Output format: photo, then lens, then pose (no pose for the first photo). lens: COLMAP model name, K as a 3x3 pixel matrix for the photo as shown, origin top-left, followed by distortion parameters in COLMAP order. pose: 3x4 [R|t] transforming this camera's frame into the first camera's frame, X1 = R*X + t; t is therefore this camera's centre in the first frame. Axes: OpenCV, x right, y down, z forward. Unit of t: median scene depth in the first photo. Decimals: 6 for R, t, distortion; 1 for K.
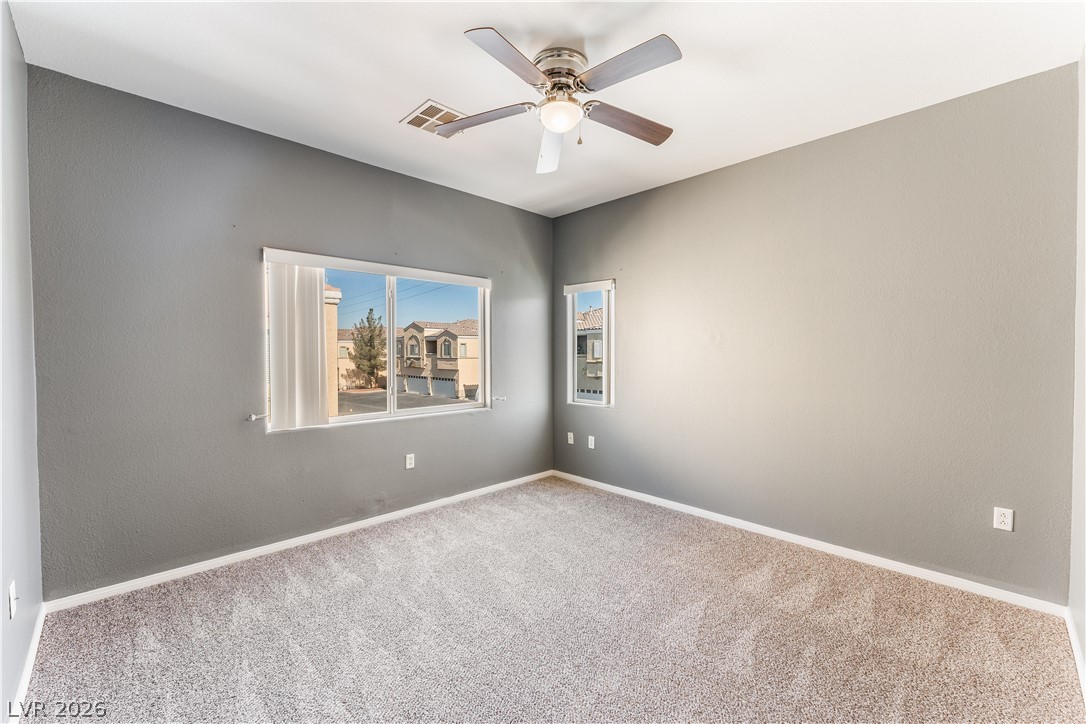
lens RADIAL K [[453.1, 0, 553.2], [0, 453.1, 356.9], [0, 0, 1]] dist [-0.004814, -0.000875]
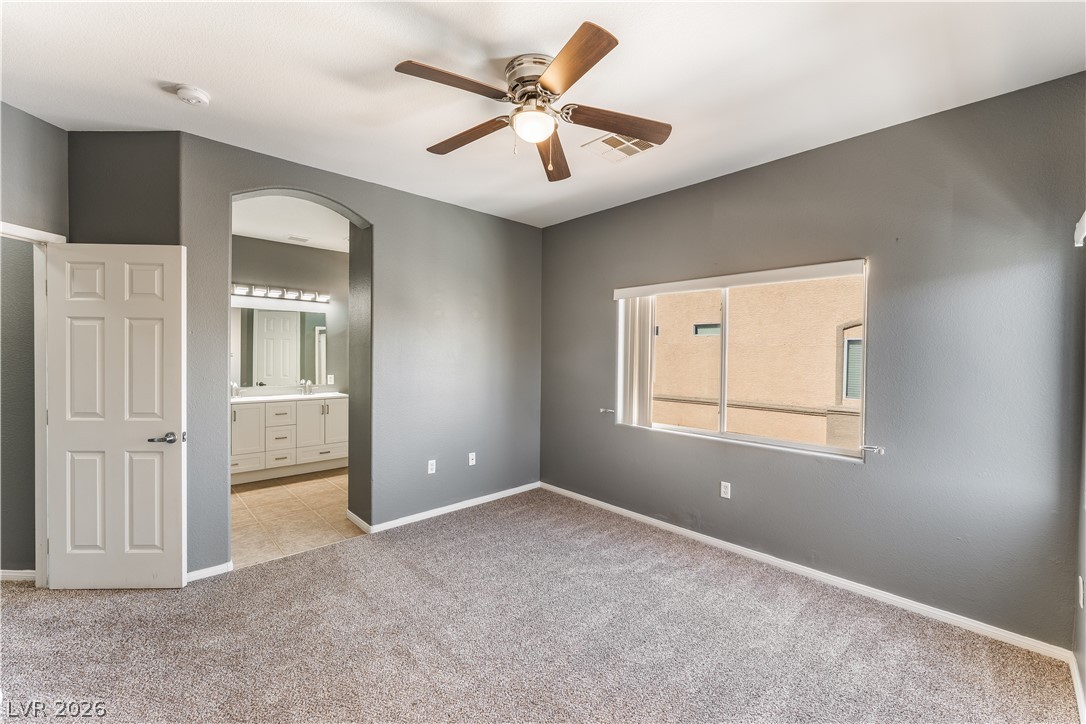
lens RADIAL K [[453.1, 0, 541.3], [0, 453.1, 360.3], [0, 0, 1]] dist [-0.004814, -0.000875]
pose [[-0.053553, 0.014813, -0.998455, 0.713194], [-0.022092, 0.999628, 0.016015, -0.039157], [0.998321, 0.022916, -0.053206, 0.808566]]
